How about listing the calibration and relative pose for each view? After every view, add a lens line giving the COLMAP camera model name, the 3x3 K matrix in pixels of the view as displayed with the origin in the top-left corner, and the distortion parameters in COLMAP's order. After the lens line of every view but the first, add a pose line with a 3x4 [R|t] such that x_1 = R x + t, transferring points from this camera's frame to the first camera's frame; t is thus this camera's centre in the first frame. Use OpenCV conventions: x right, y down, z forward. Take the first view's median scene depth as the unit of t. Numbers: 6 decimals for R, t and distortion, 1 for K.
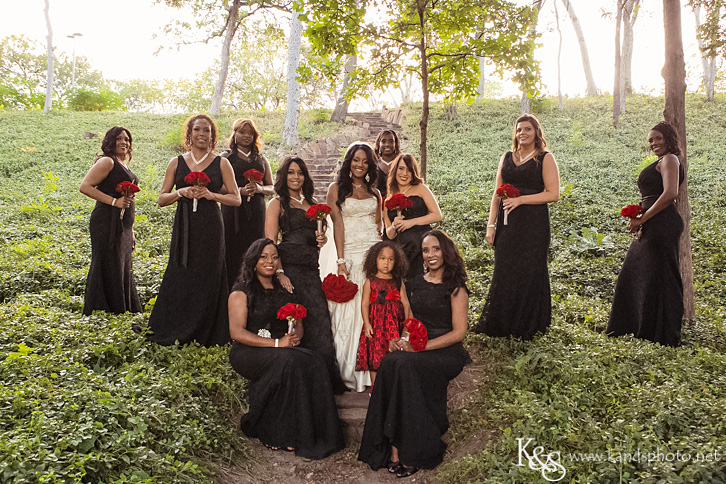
lens RADIAL K [[557.2, 0, 363.0], [0, 557.2, 242.0], [0, 0, 1]] dist [-0.113219, 0.102968]
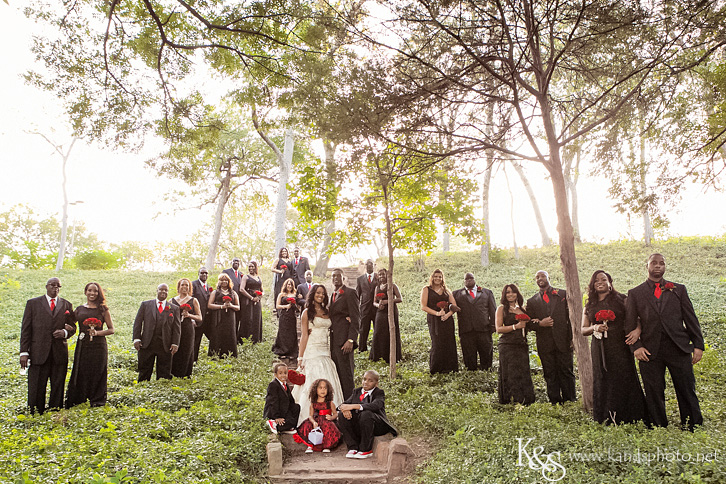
lens RADIAL K [[557.2, 0, 363.0], [0, 557.2, 242.0], [0, 0, 1]] dist [-0.113219, 0.102968]
pose [[0.998917, -0.023400, 0.040223, -0.000406], [0.033527, 0.961324, -0.273373, 0.024471], [-0.032270, 0.274426, 0.961067, -0.090508]]
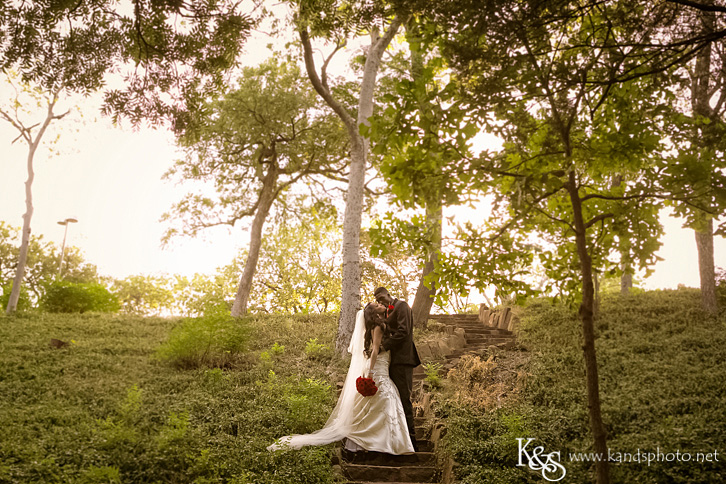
lens RADIAL K [[743.2, 0, 331.5], [0, 743.2, 241.6], [0, 0, 1]] dist [-0.045516, 0.009383]
pose [[0.990535, -0.025822, -0.134808, -0.021645], [-0.021121, 0.941774, -0.335582, -0.008873], [0.135624, 0.335253, 0.932315, 0.104609]]
